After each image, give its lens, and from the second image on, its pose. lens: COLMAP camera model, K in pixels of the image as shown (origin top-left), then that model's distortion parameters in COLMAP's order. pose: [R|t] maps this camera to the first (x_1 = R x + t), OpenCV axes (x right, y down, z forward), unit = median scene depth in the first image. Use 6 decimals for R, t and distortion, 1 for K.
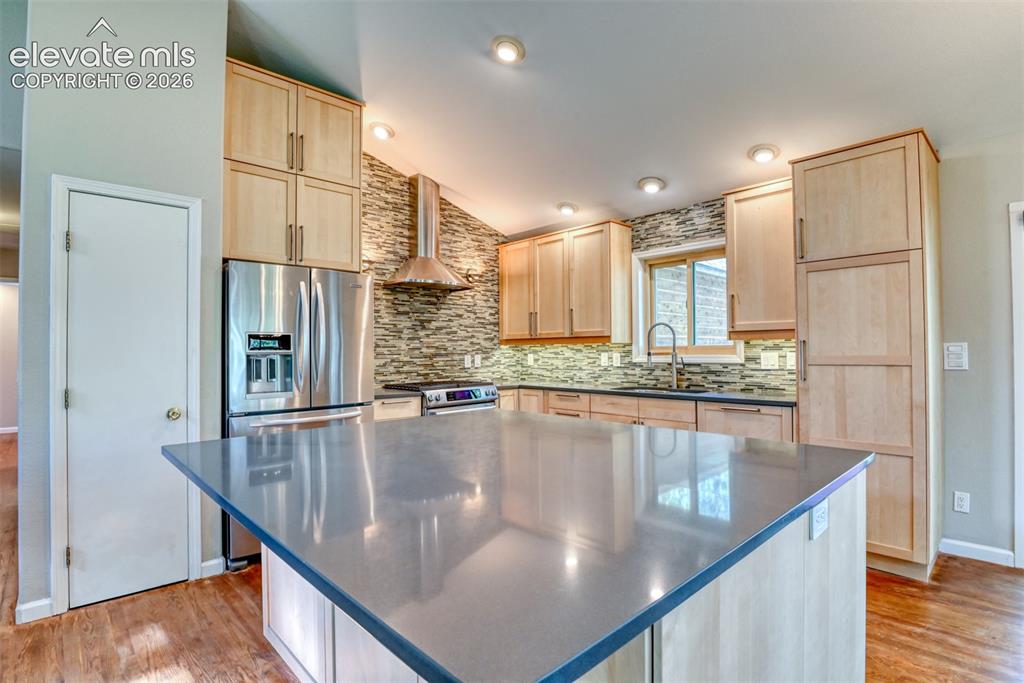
lens RADIAL K [[512.1, 0, 512.0], [0, 512.1, 341.5], [0, 0, 1]] dist [-0.022828, -0.000647]
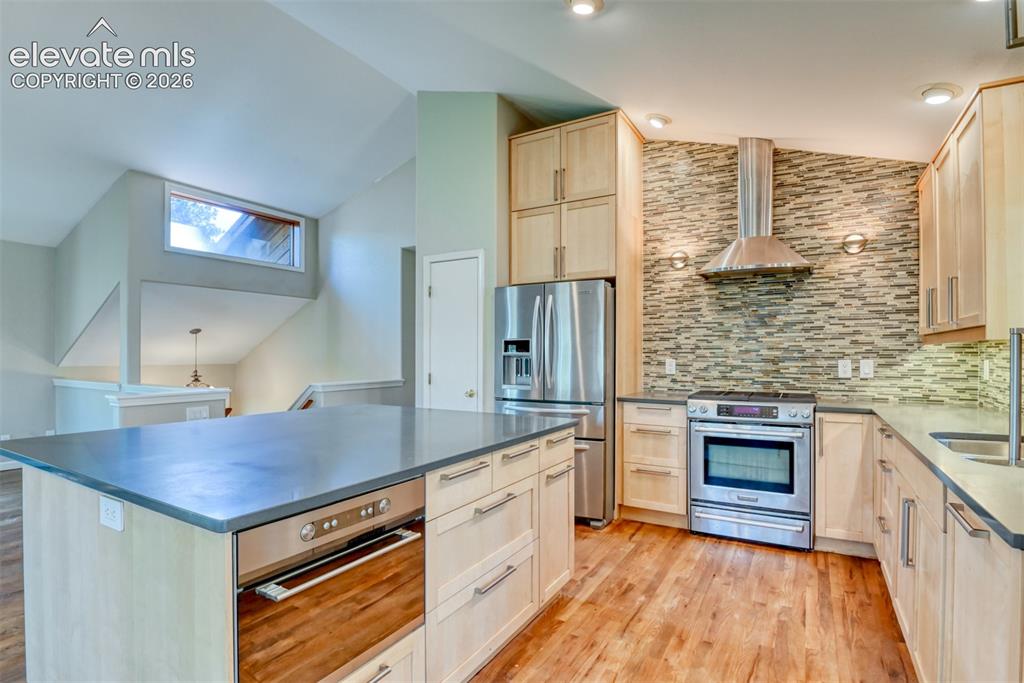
lens RADIAL K [[508.3, 0, 499.1], [0, 508.3, 346.9], [0, 0, 1]] dist [-0.005308, -0.000462]
pose [[0.264792, -0.004112, -0.964297, 0.501204], [0.016160, 0.999869, 0.000174, 0.001556], [0.964170, -0.015629, 0.264823, 0.402739]]
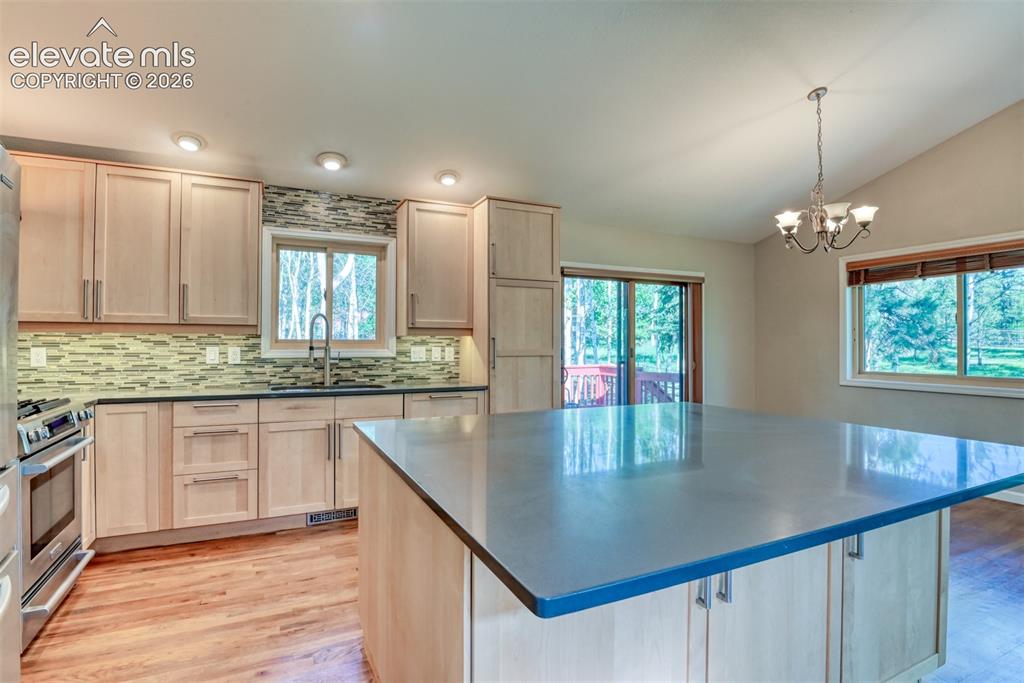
lens RADIAL K [[512.1, 0, 512.0], [0, 512.1, 341.5], [0, 0, 1]] dist [-0.022828, -0.000647]
pose [[0.291106, 0.015838, 0.956560, -0.423416], [-0.022878, 0.999692, -0.009590, 0.012074], [-0.956417, -0.019093, 0.291379, 0.366084]]
